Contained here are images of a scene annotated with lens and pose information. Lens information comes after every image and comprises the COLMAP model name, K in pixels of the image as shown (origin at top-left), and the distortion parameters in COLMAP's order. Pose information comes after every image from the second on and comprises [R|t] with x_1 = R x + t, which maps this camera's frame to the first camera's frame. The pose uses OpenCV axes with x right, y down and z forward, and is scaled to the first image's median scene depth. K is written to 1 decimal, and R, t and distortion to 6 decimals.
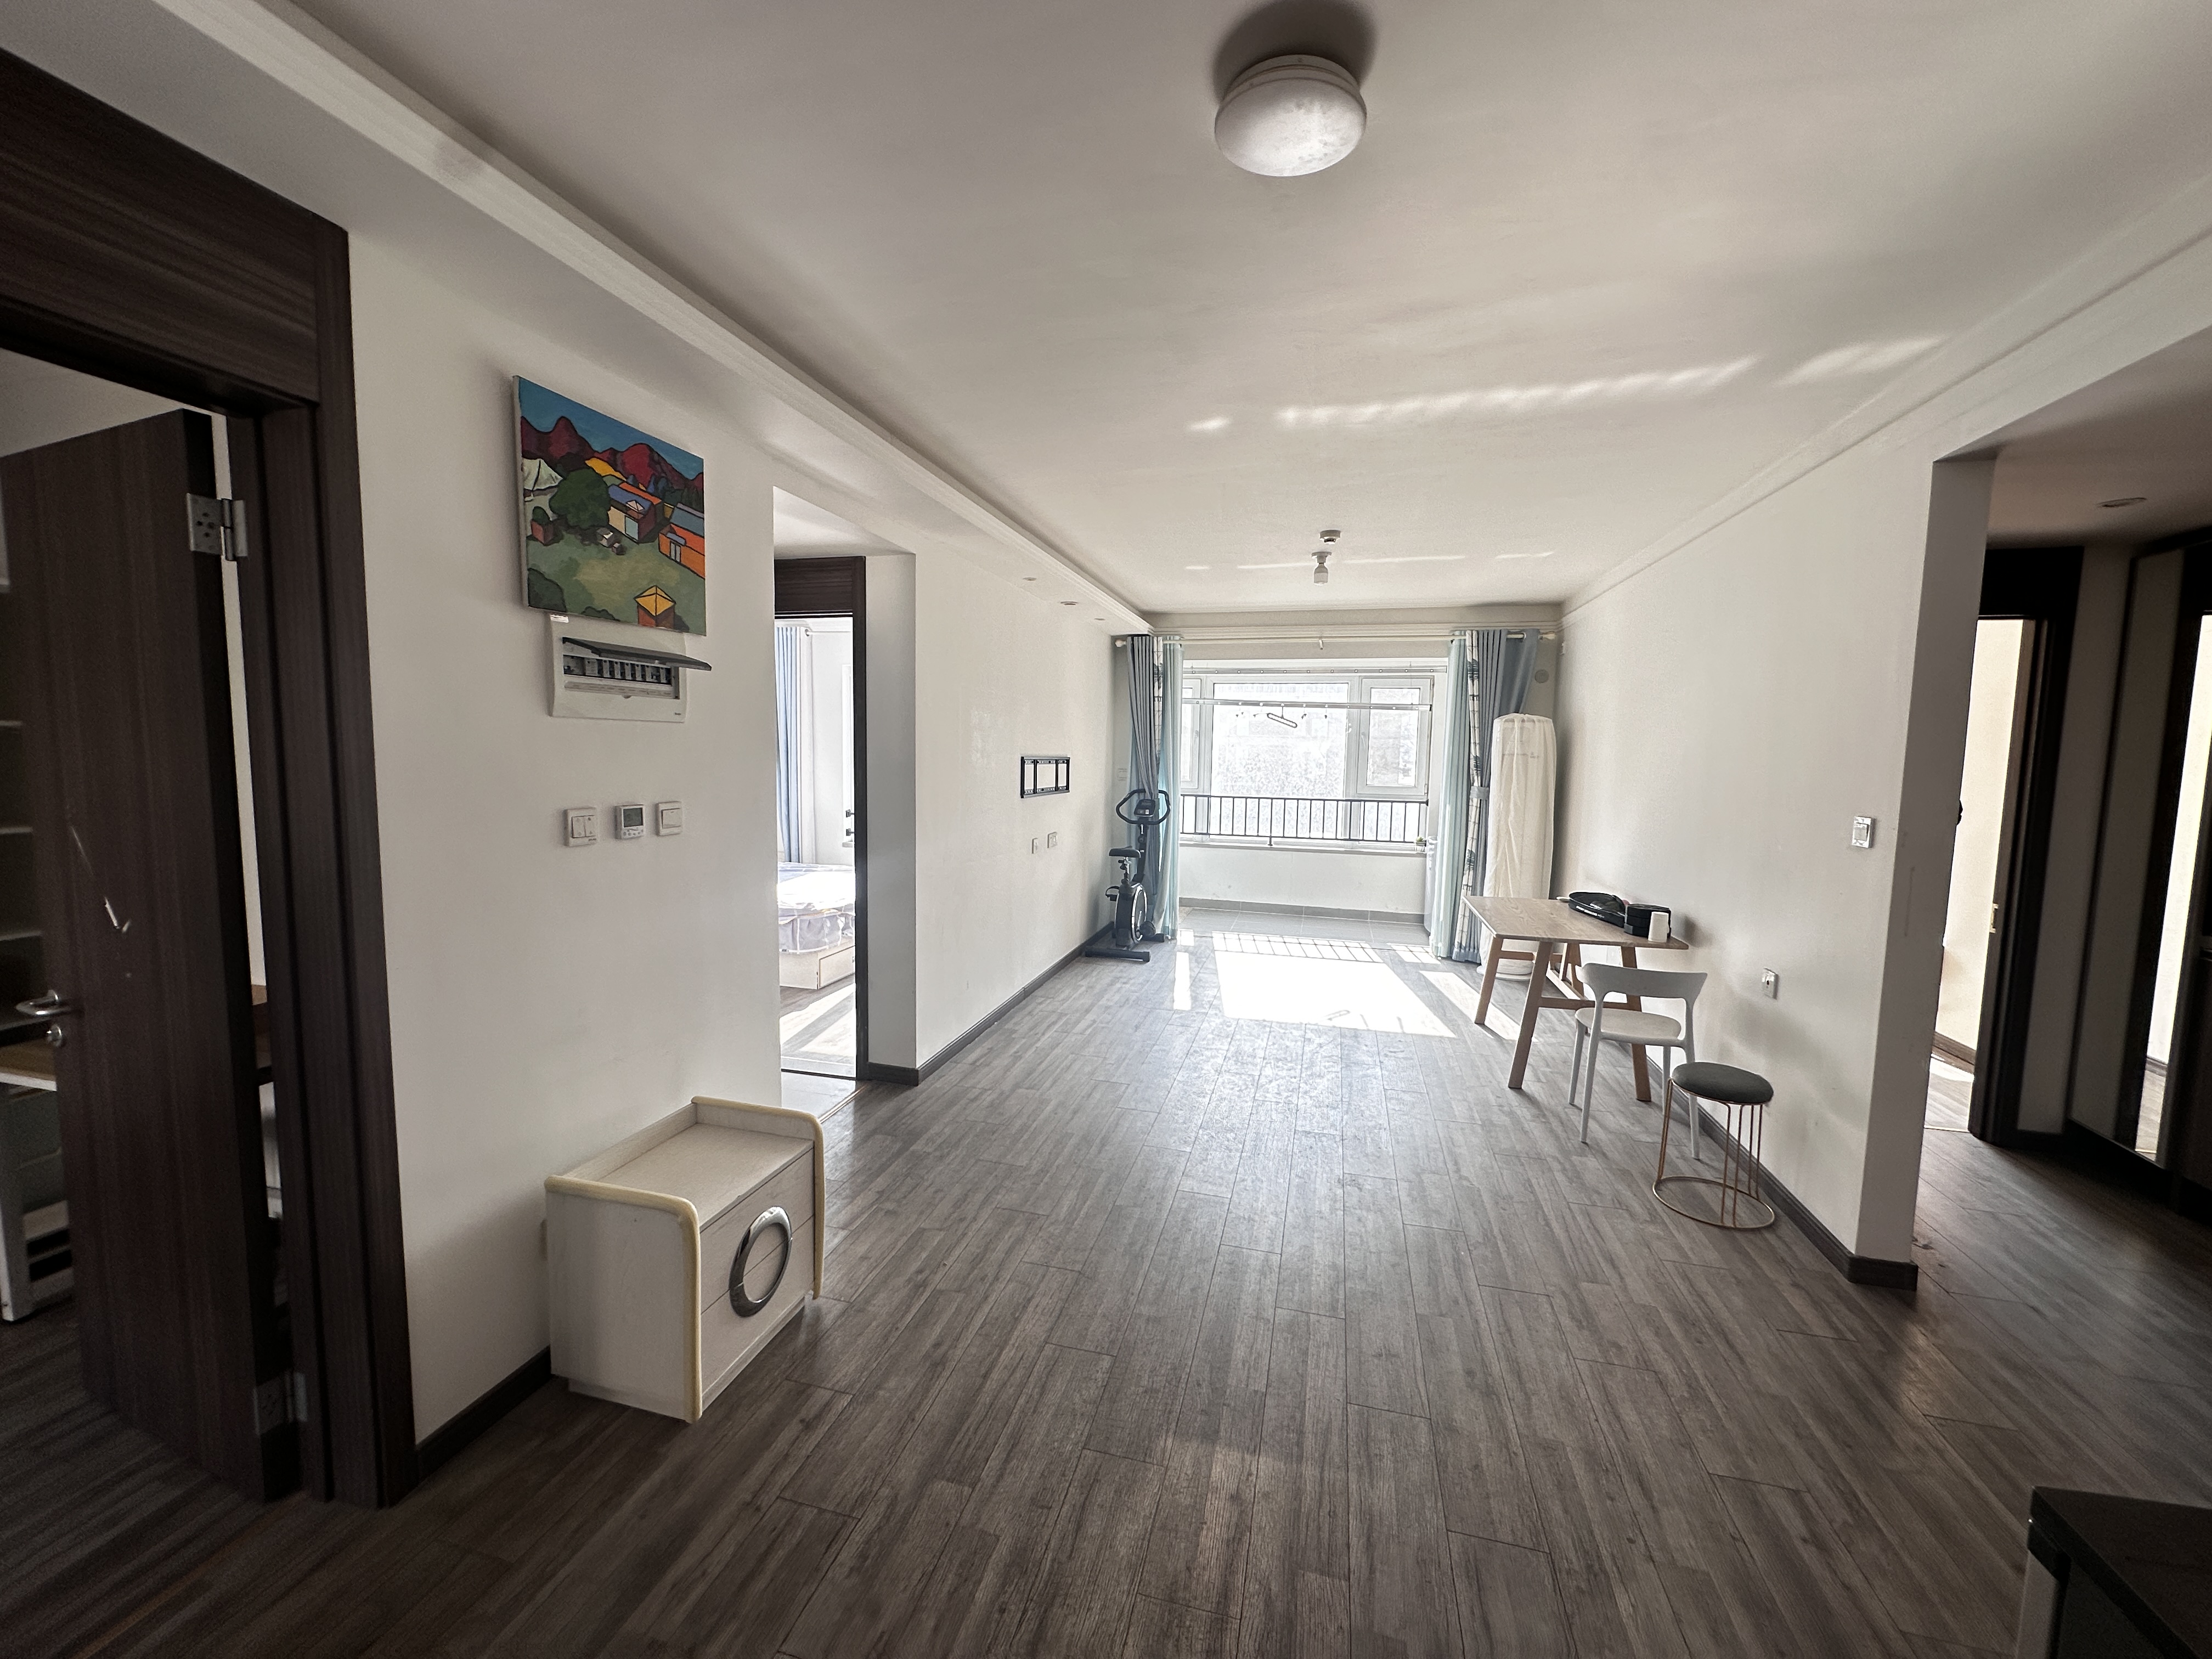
lens RADIAL K [[876.9, 0, 1100.1], [0, 876.9, 832.7], [0, 0, 1]] dist [0.002724, 0.000056]
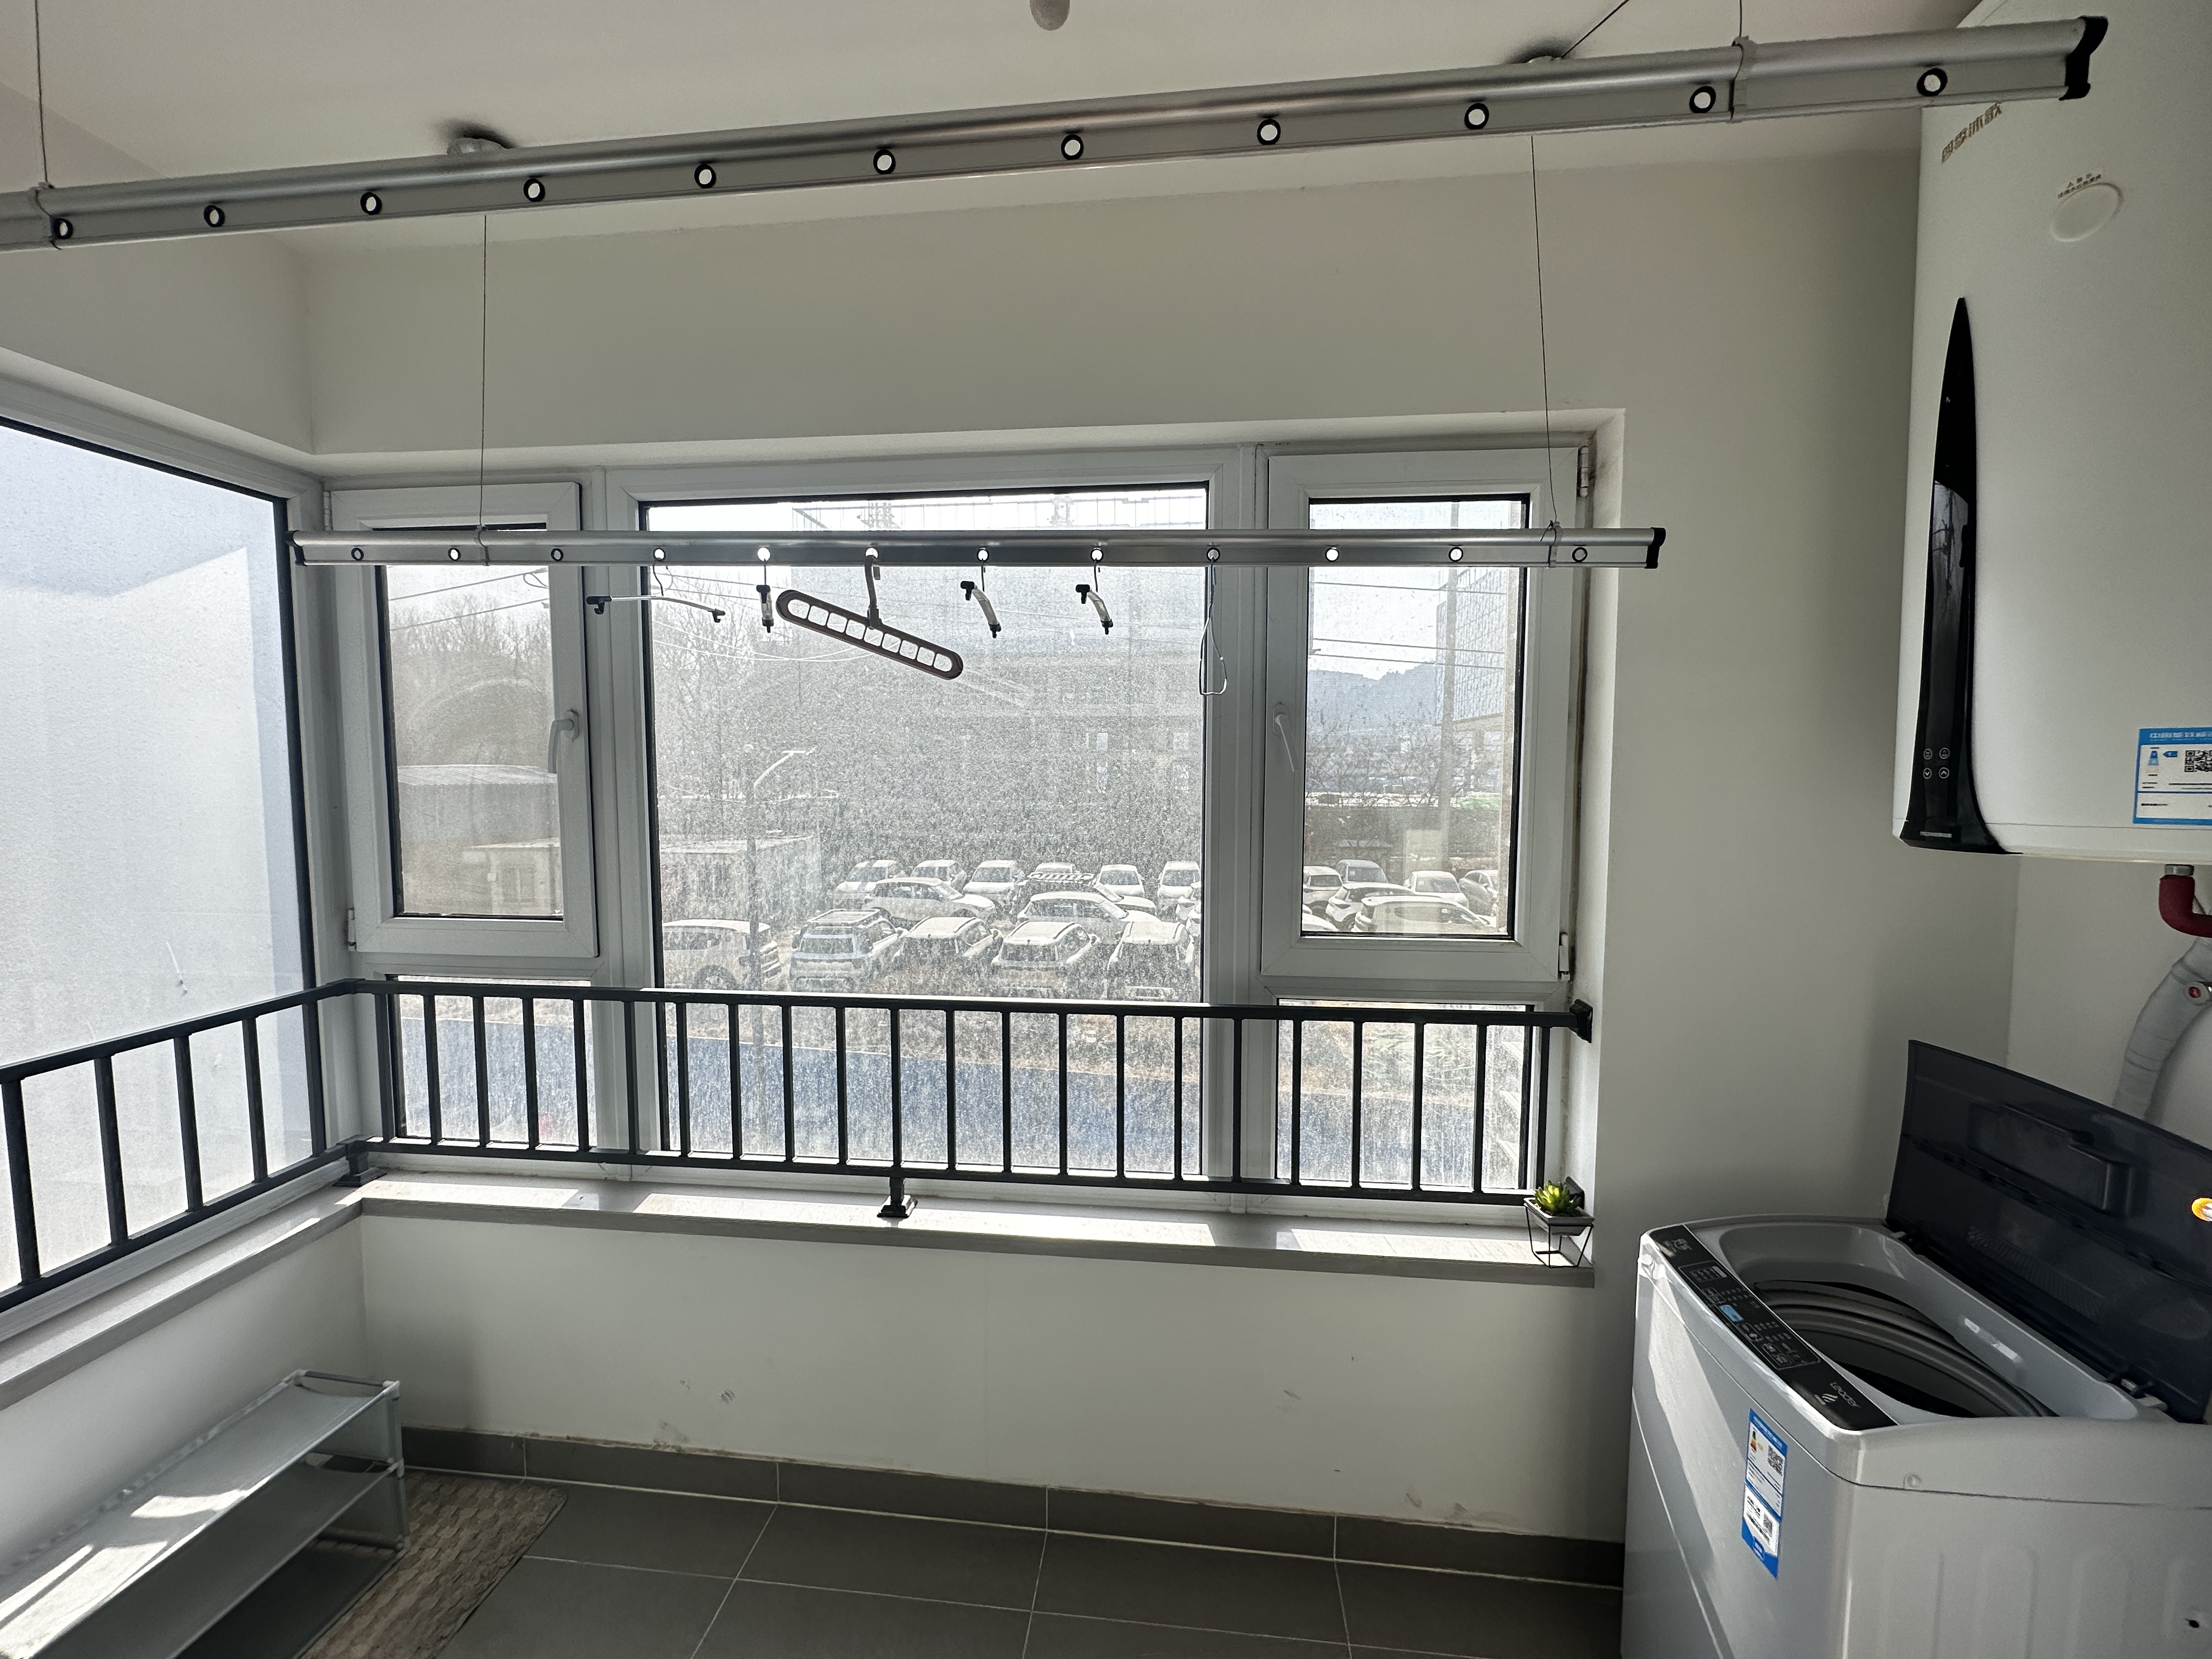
lens RADIAL K [[891.8, 0, 1123.2], [0, 891.8, 834.0], [0, 0, 1]] dist [0.000885, 0.000016]
pose [[0.987551, -0.026888, 0.154987, 0.259719], [0.030325, 0.999343, -0.019854, -0.089866], [-0.154351, 0.024307, 0.987717, 0.905851]]
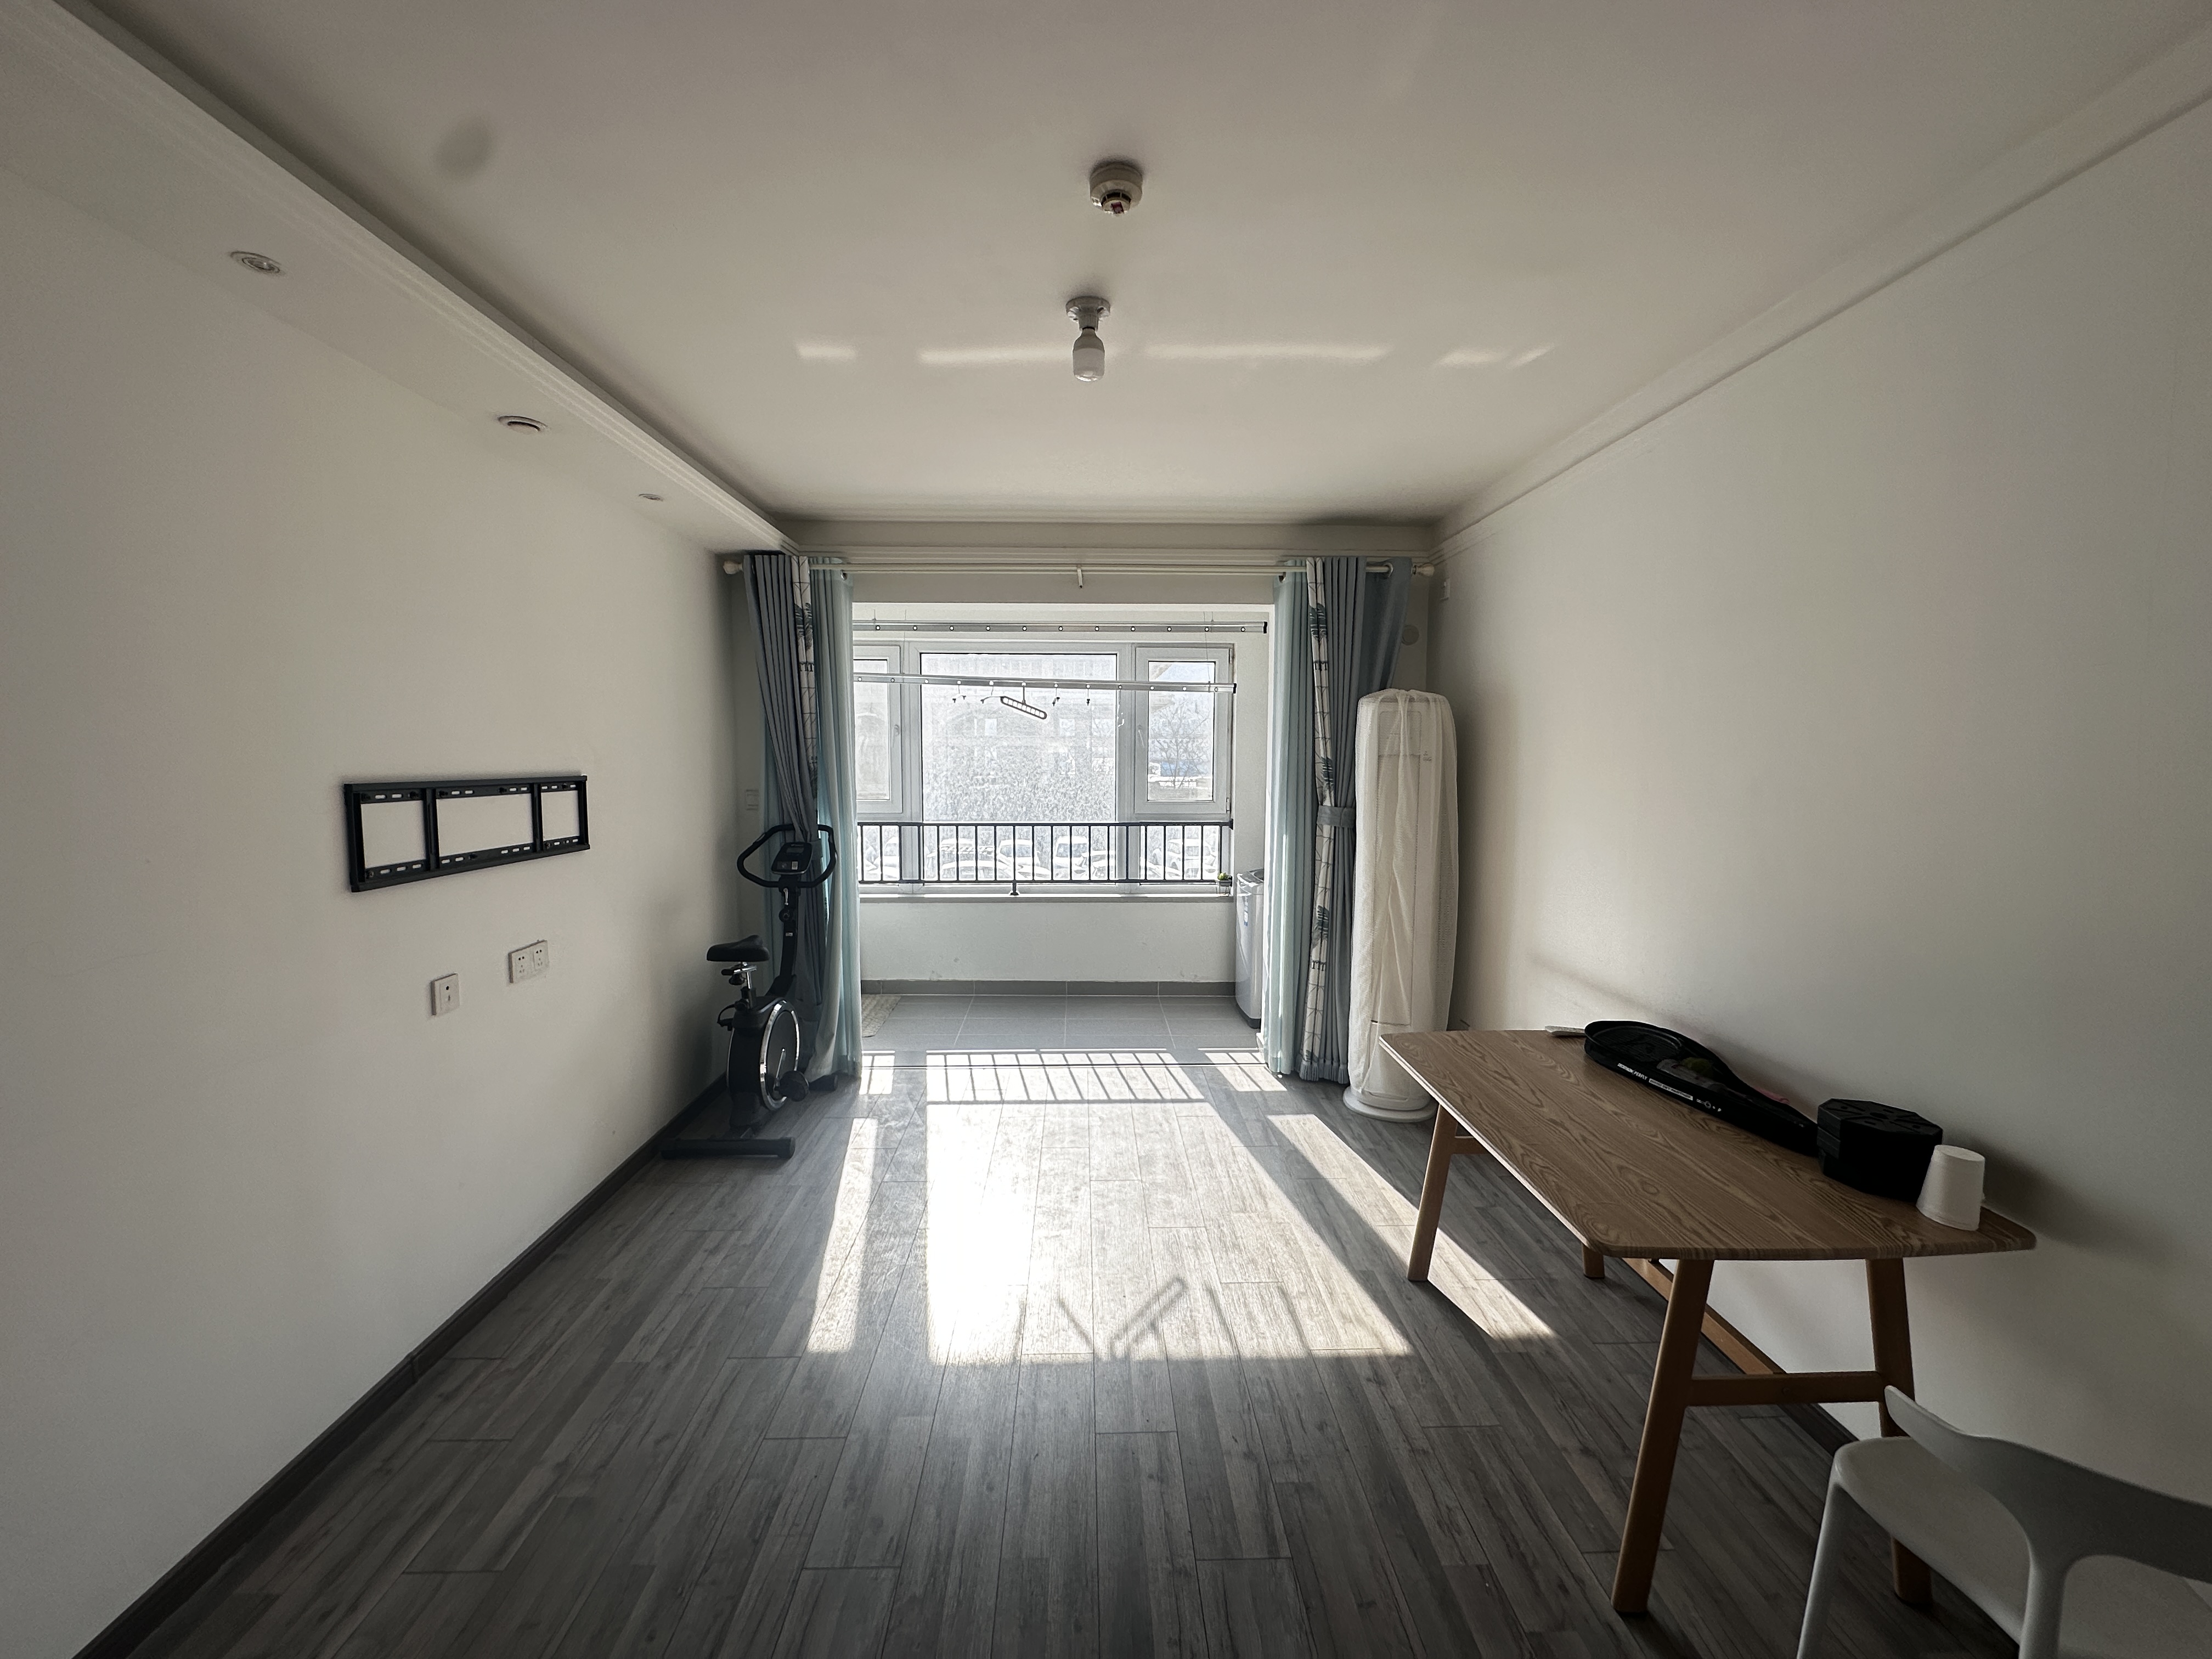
lens RADIAL K [[876.9, 0, 1105.3], [0, 876.9, 830.3], [0, 0, 1]] dist [0.002724, 0.000056]
pose [[0.958599, -0.040255, 0.281899, 0.087071], [0.041489, 0.999138, 0.001592, -0.039033], [-0.281720, 0.010170, 0.959443, 0.397866]]
